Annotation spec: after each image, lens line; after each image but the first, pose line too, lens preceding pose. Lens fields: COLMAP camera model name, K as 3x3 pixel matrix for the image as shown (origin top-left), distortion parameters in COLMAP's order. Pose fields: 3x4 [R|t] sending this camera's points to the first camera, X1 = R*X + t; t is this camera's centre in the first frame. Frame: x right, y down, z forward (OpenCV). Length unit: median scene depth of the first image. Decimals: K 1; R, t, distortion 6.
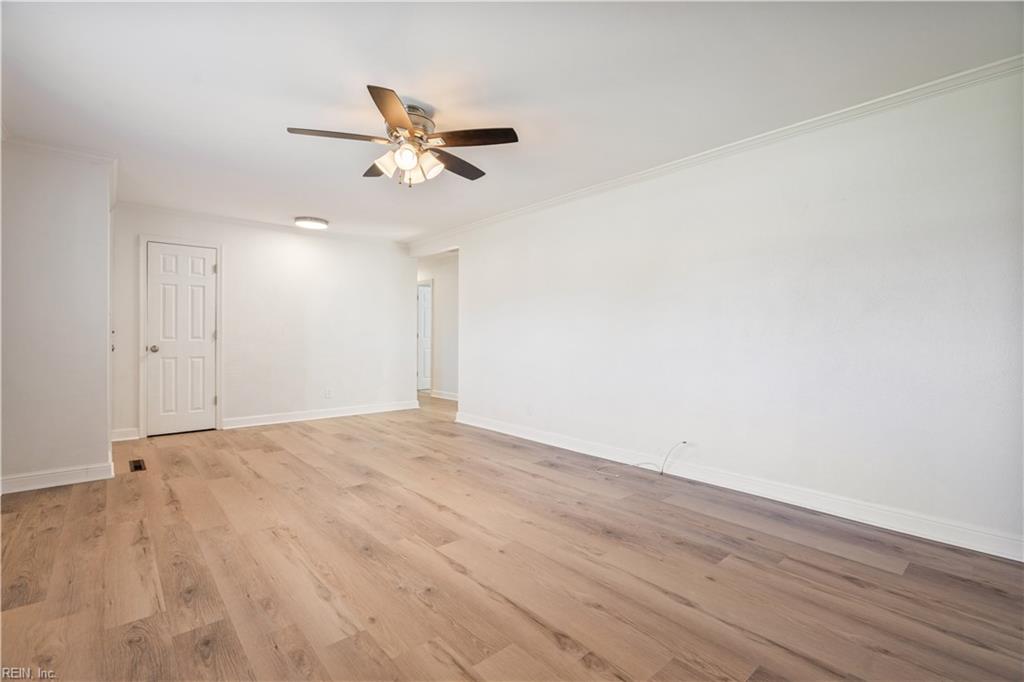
lens RADIAL K [[467.5, 0, 508.8], [0, 467.5, 335.4], [0, 0, 1]] dist [0.002468, 0.000461]
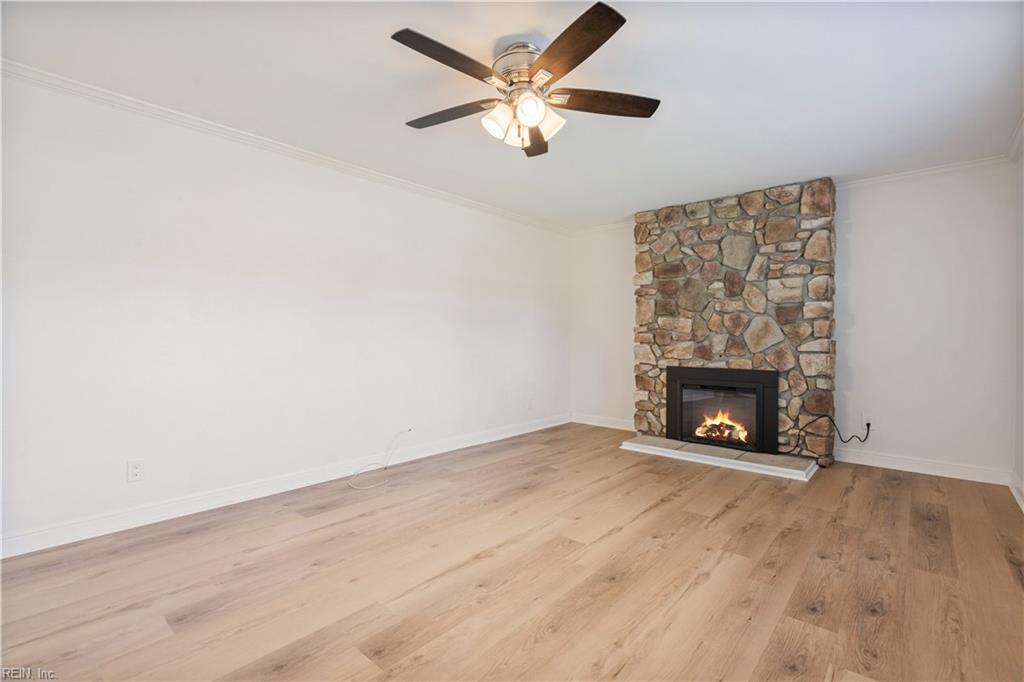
lens RADIAL K [[467.5, 0, 508.5], [0, 467.5, 345.3], [0, 0, 1]] dist [0.002468, 0.000461]
pose [[-0.147863, -0.016807, 0.988865, -1.167922], [-0.005592, 0.999854, 0.016158, -0.004661], [-0.988992, -0.003140, -0.147935, 1.346626]]
